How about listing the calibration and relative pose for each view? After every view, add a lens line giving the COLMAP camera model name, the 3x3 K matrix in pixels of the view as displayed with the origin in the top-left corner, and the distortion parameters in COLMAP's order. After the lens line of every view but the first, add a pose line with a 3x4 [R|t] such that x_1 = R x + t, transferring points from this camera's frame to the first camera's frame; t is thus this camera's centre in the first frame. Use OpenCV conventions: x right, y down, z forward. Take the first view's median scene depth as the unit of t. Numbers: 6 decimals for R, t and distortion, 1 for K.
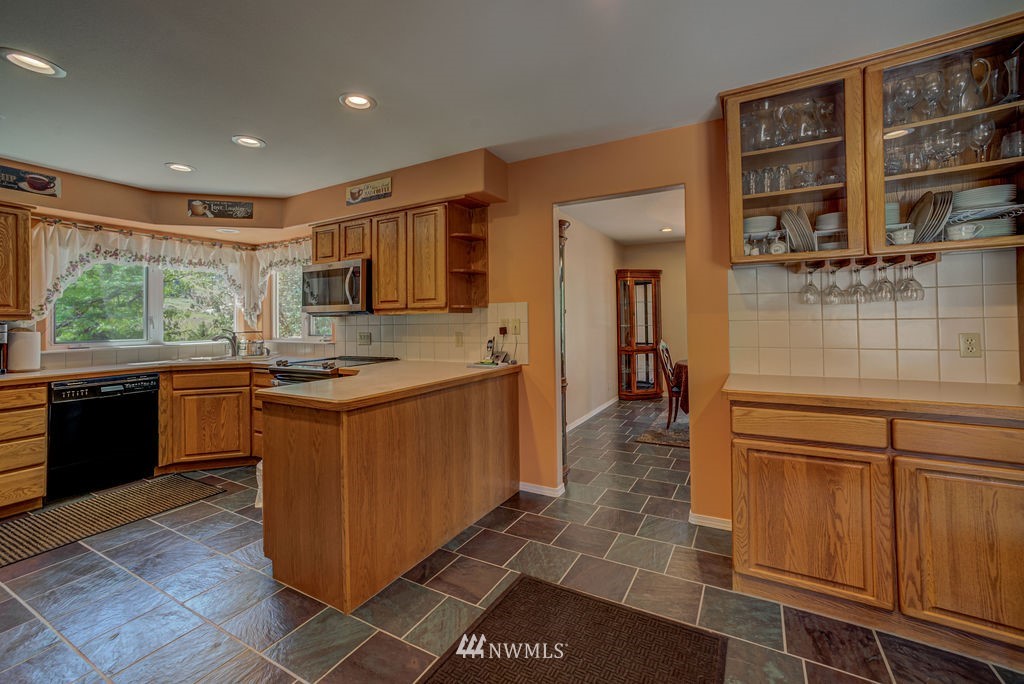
lens RADIAL K [[420.0, 0, 516.3], [0, 420.0, 312.2], [0, 0, 1]] dist [-0.050672, 0.027757]
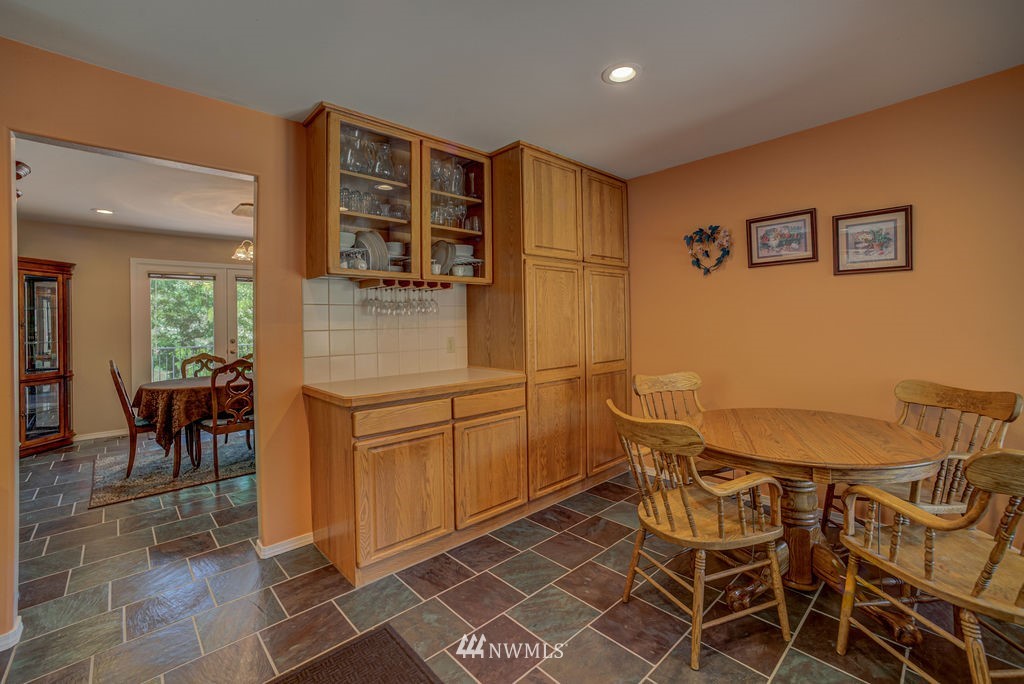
lens RADIAL K [[440.9, 0, 496.3], [0, 440.9, 320.5], [0, 0, 1]] dist [-0.057514, 0.034011]
pose [[0.345214, 0.013108, 0.938432, -0.395049], [-0.003261, 0.999913, -0.012768, 0.010335], [-0.938518, 0.001347, 0.345227, 0.288602]]
